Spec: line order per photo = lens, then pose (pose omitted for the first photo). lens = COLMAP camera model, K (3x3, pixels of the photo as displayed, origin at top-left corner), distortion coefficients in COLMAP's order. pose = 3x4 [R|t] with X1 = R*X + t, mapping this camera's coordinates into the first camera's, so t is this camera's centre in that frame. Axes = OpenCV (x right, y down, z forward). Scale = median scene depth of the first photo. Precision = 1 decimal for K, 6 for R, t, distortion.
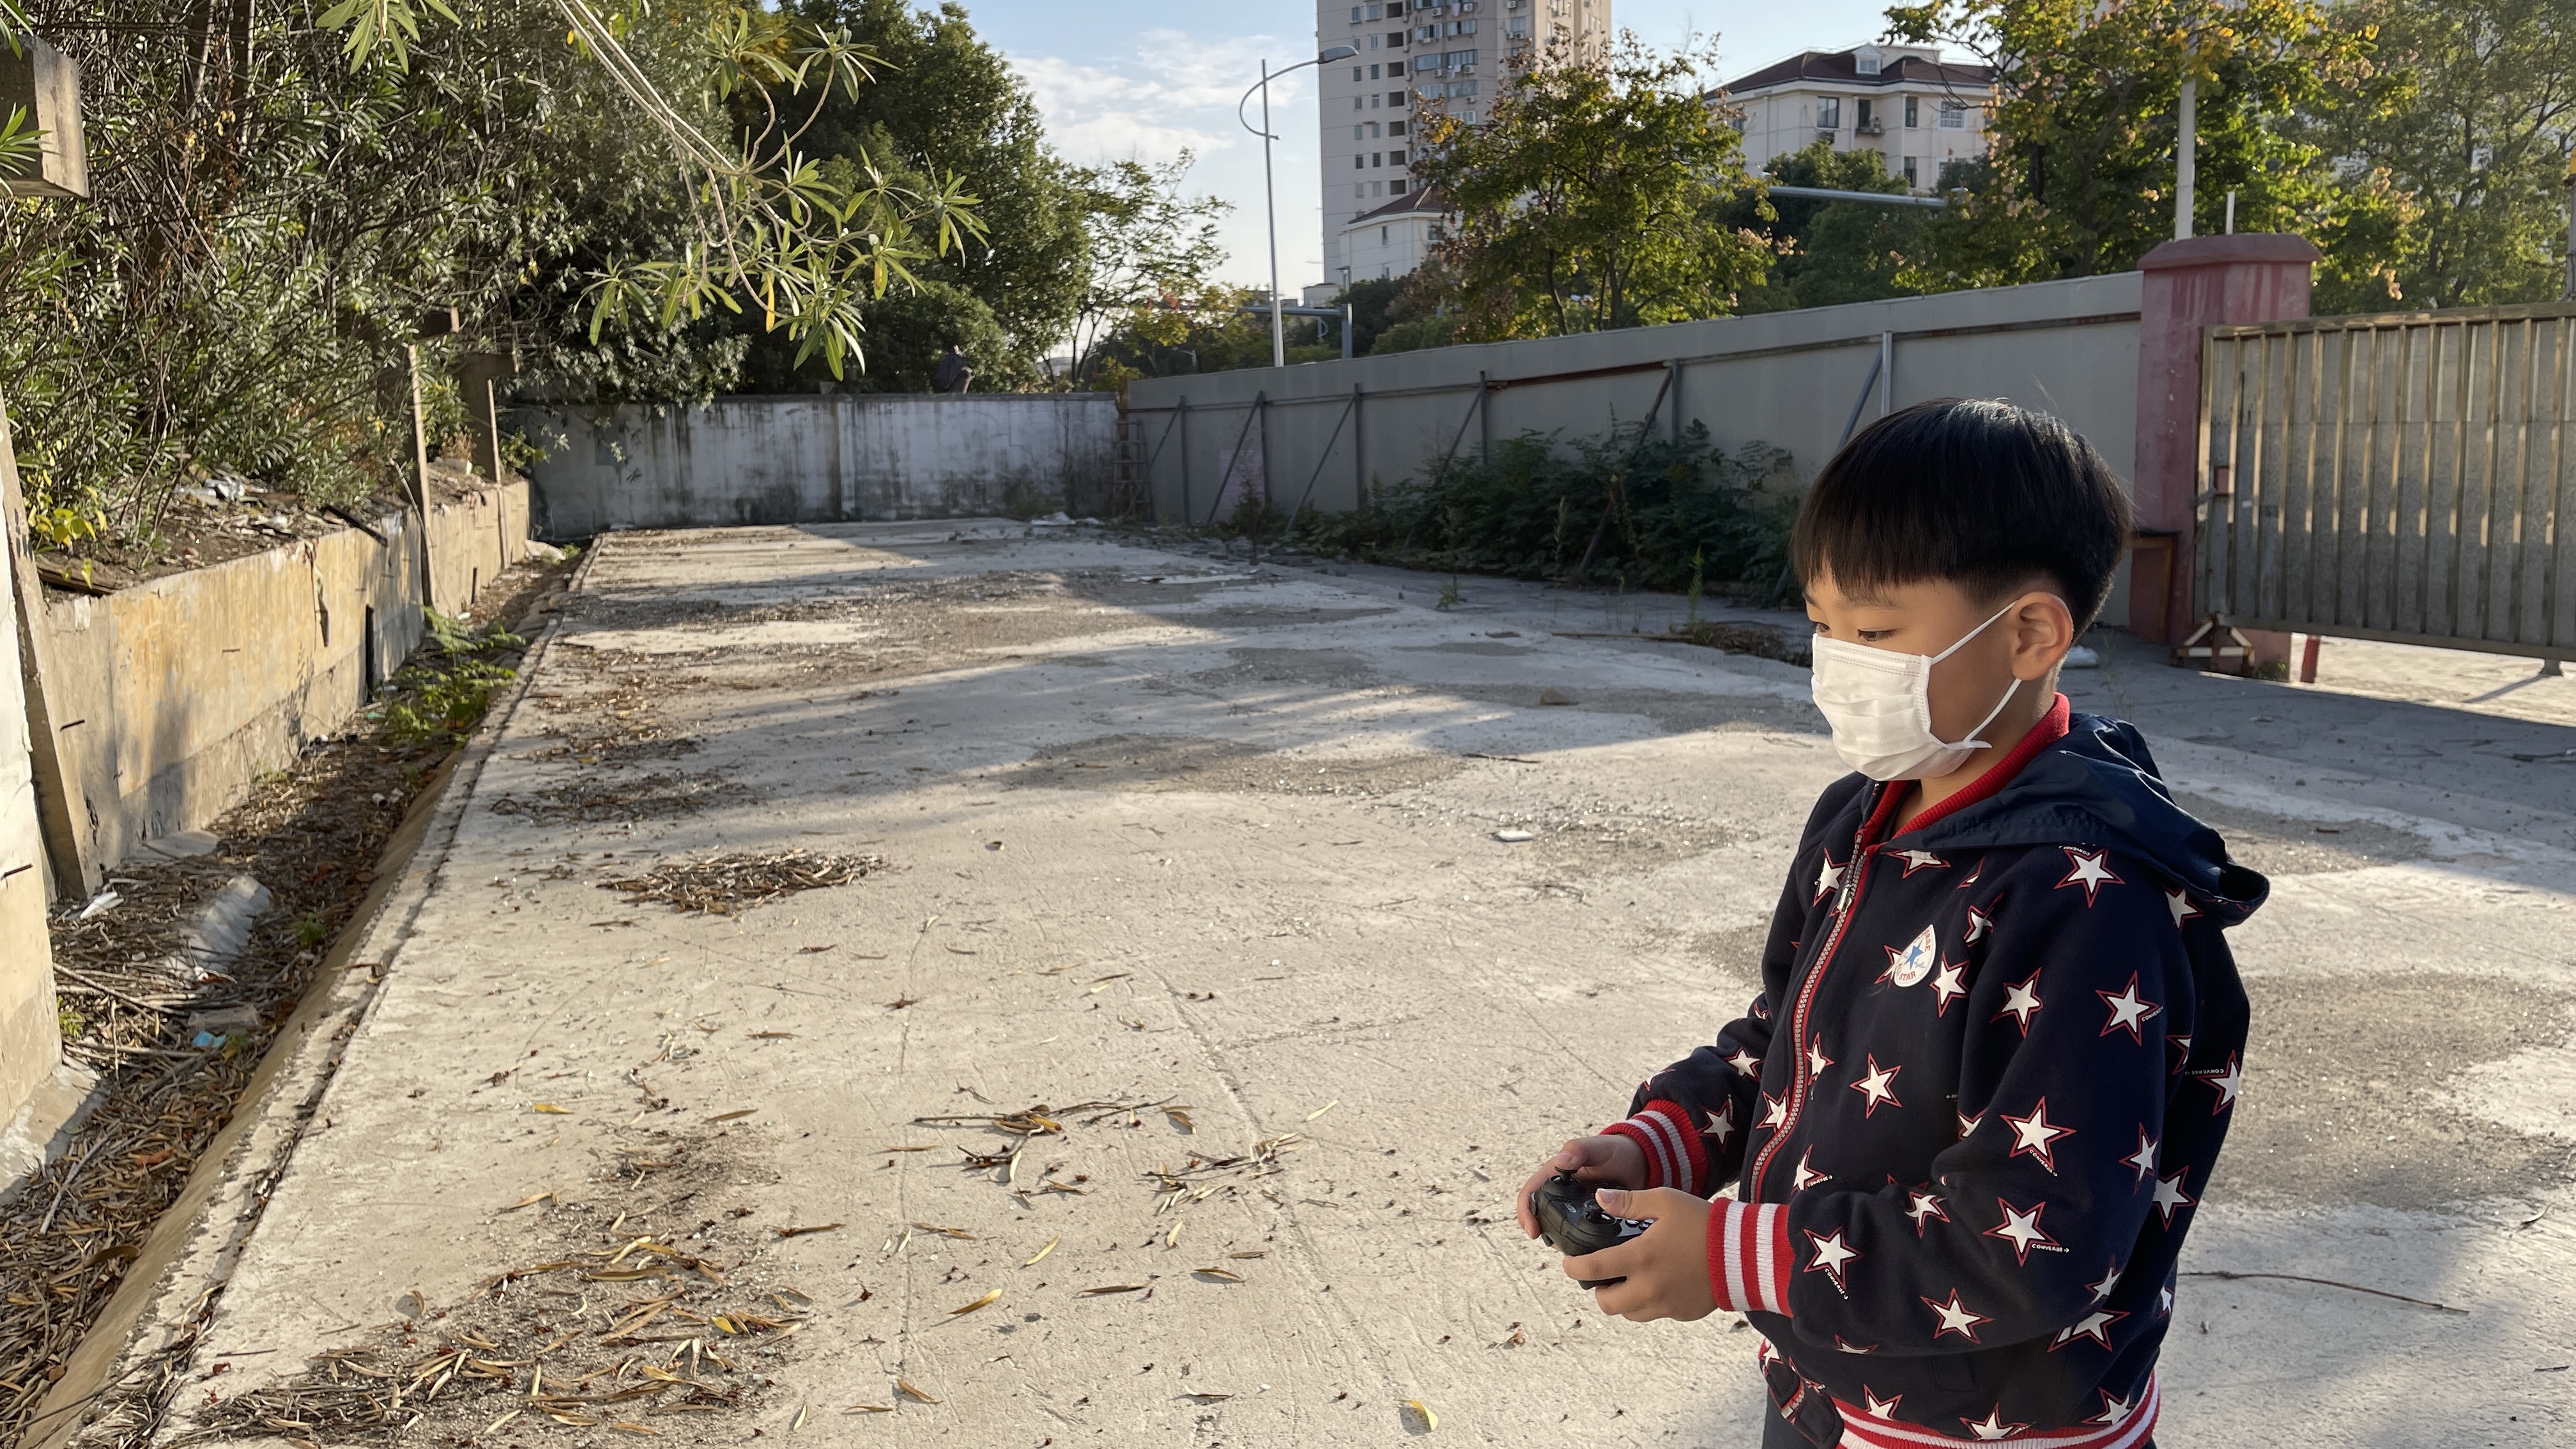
lens RADIAL K [[1913.0, 0, 1268.1], [0, 1913.0, 722.5], [0, 0, 1]] dist [0.041709, -0.063791]
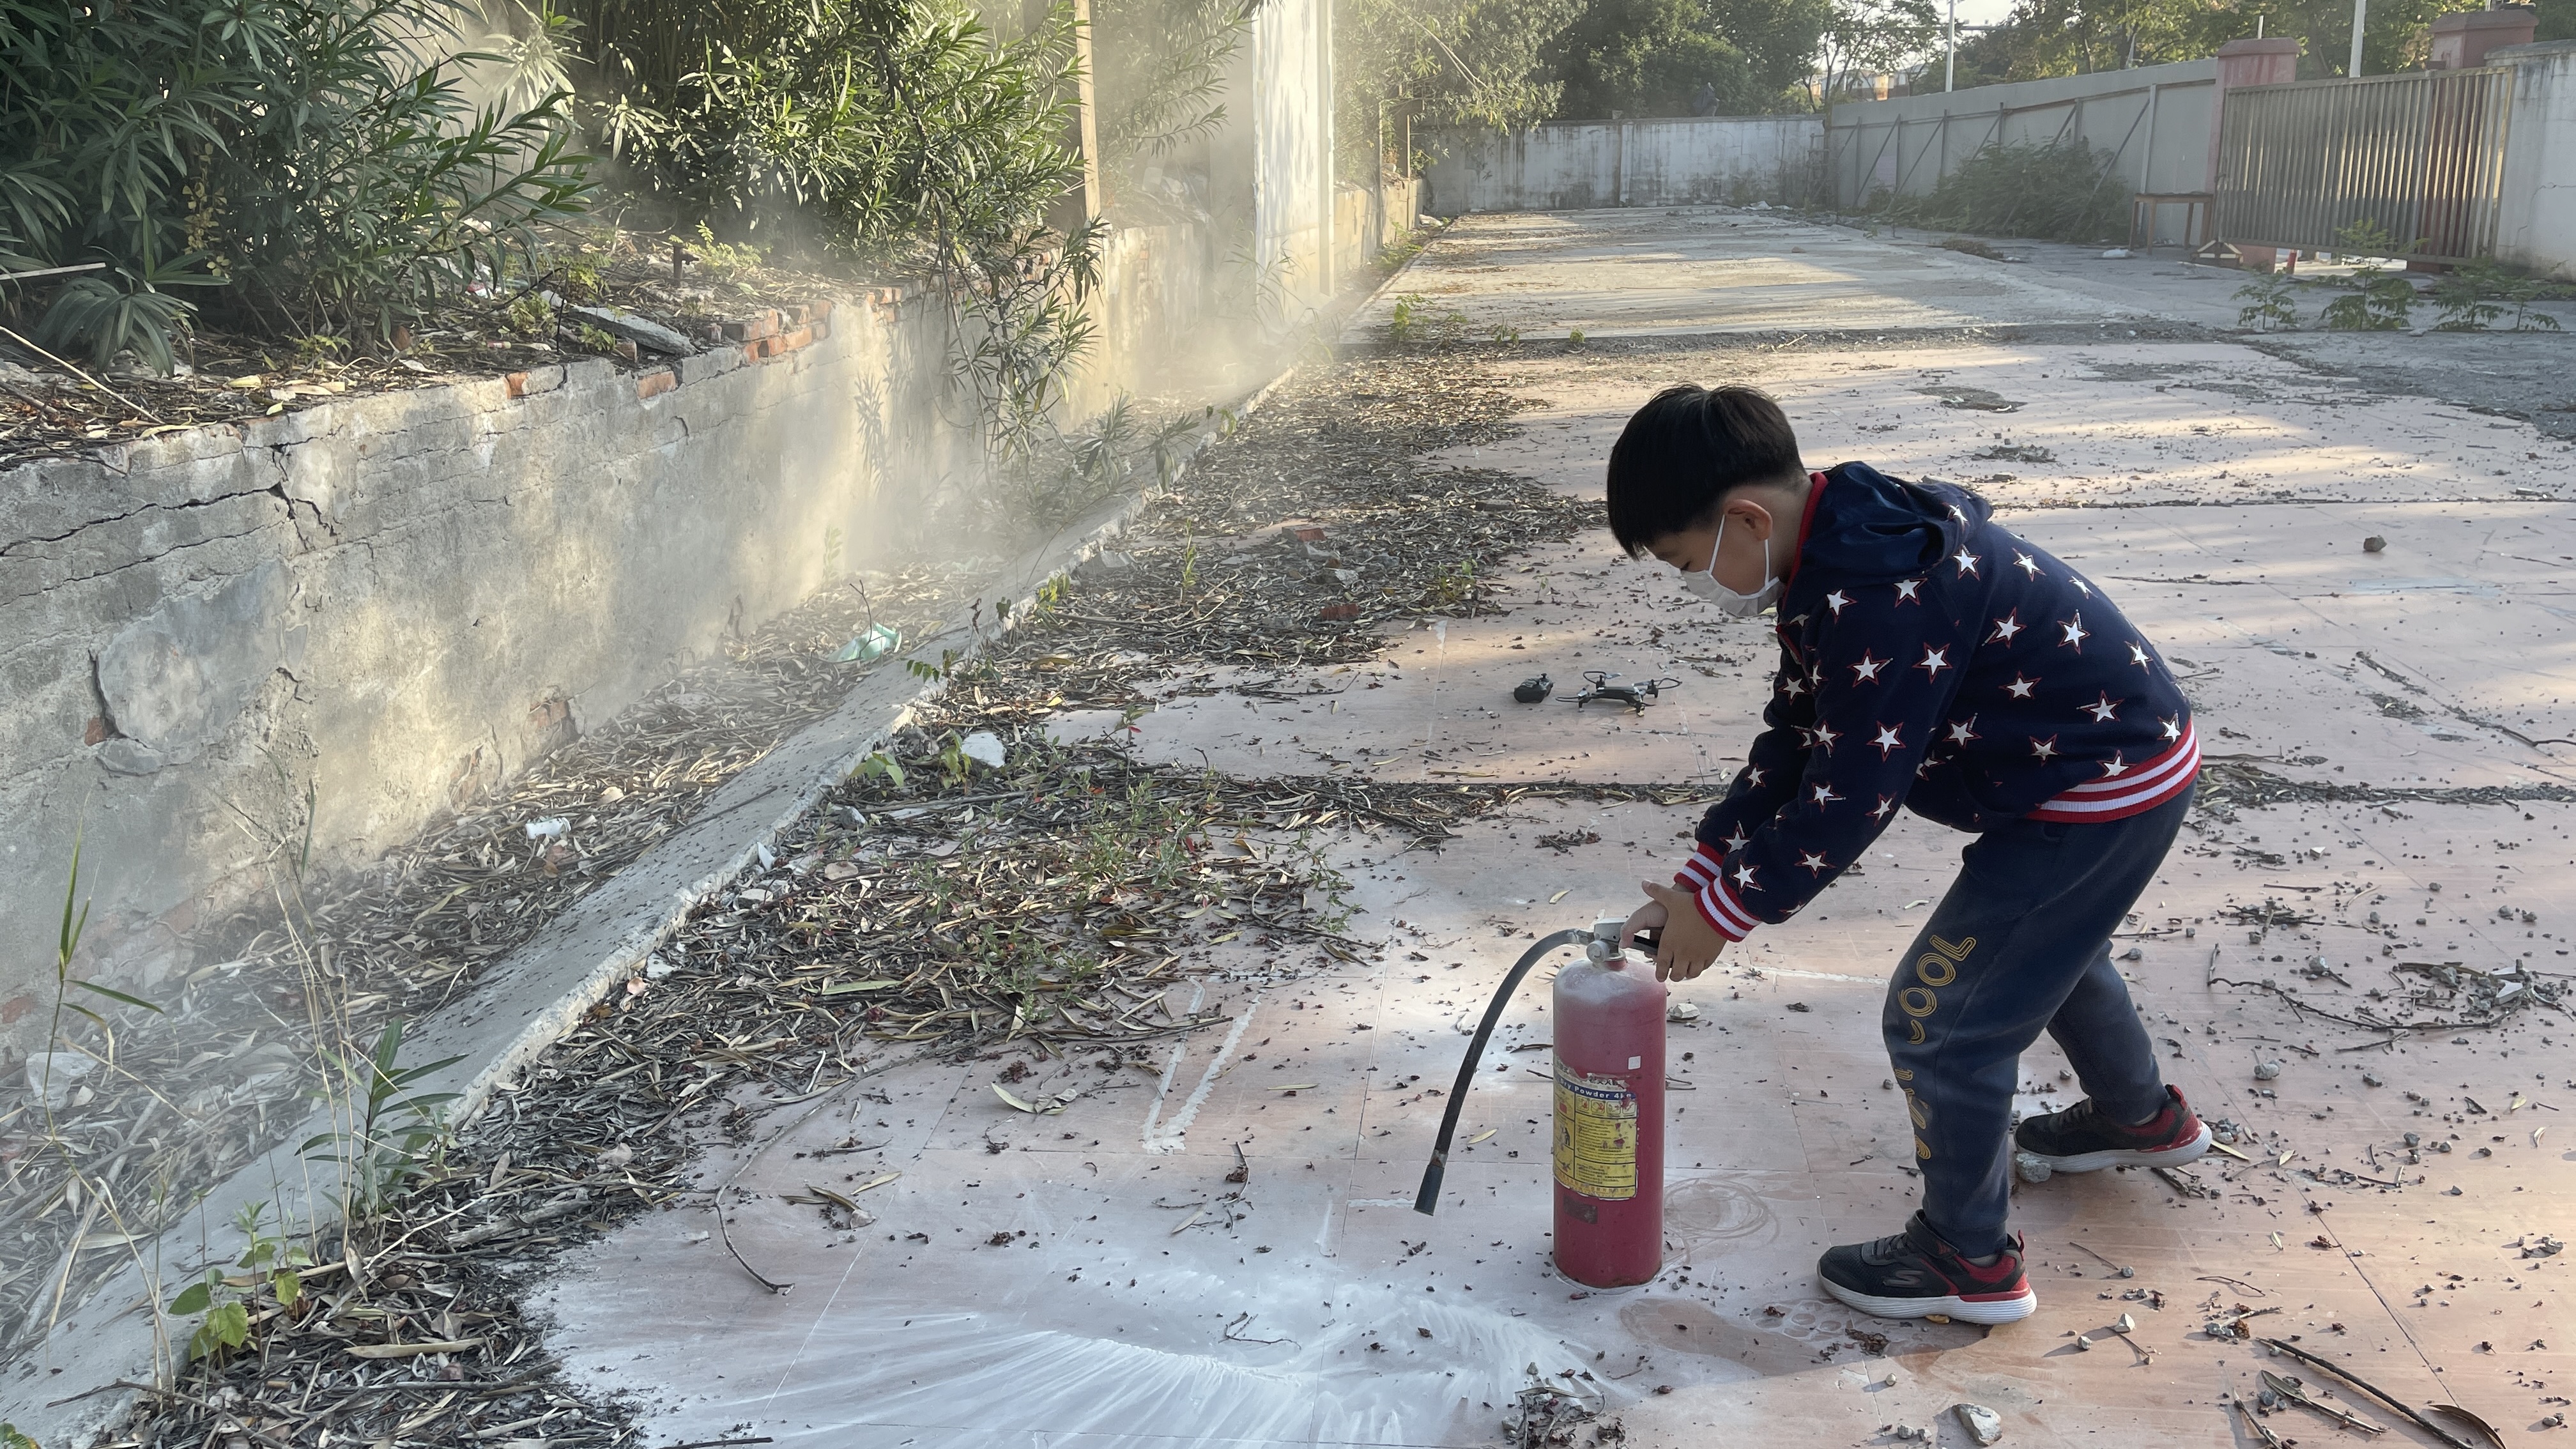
lens RADIAL K [[1954.5, 0, 1288.0], [0, 1954.5, 724.5], [0, 0, 1]] dist [0.057247, -0.109415]
pose [[0.911427, 0.111106, -0.396177, 0.236184], [-0.055993, 0.987387, 0.148093, 0.097667], [0.407634, -0.112793, 0.906153, -0.649507]]
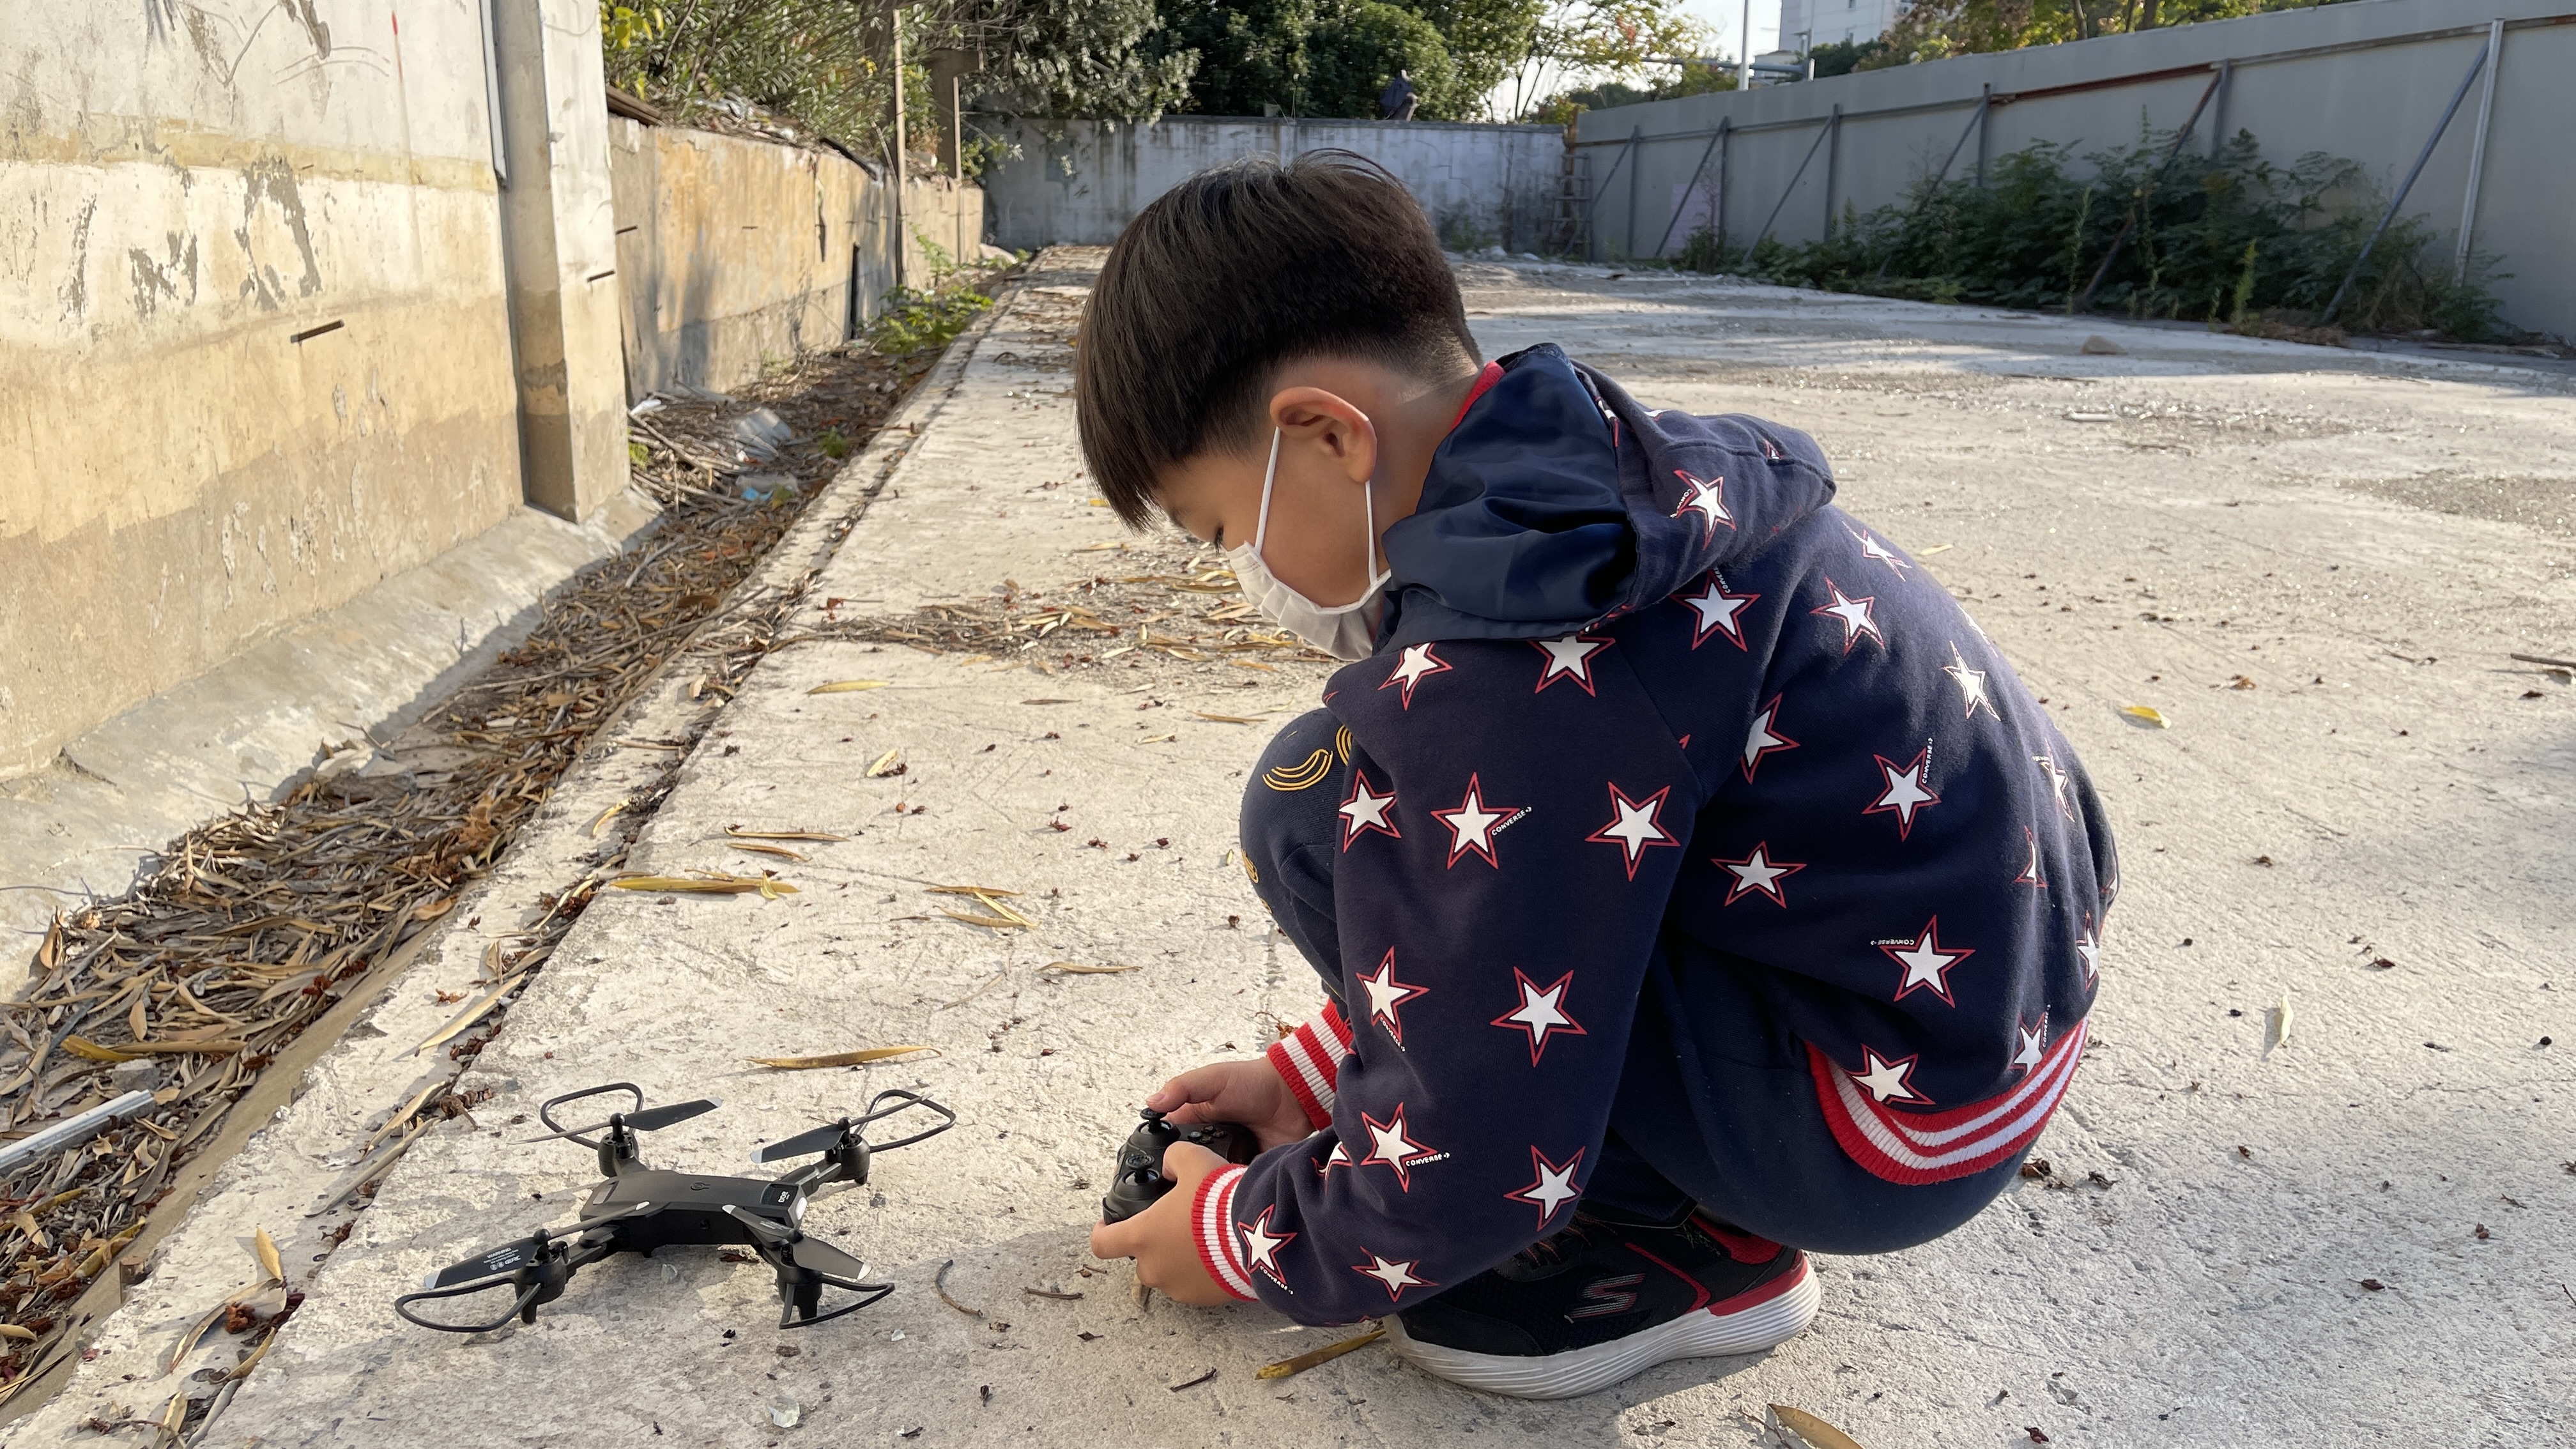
lens RADIAL K [[1913.0, 0, 1268.1], [0, 1913.0, 722.5], [0, 0, 1]] dist [0.041709, -0.063791]
pose [[0.976919, 0.089379, -0.194012, -0.014801], [-0.067987, 0.991122, 0.114256, 0.031138], [0.202502, -0.098428, 0.974323, 0.008643]]
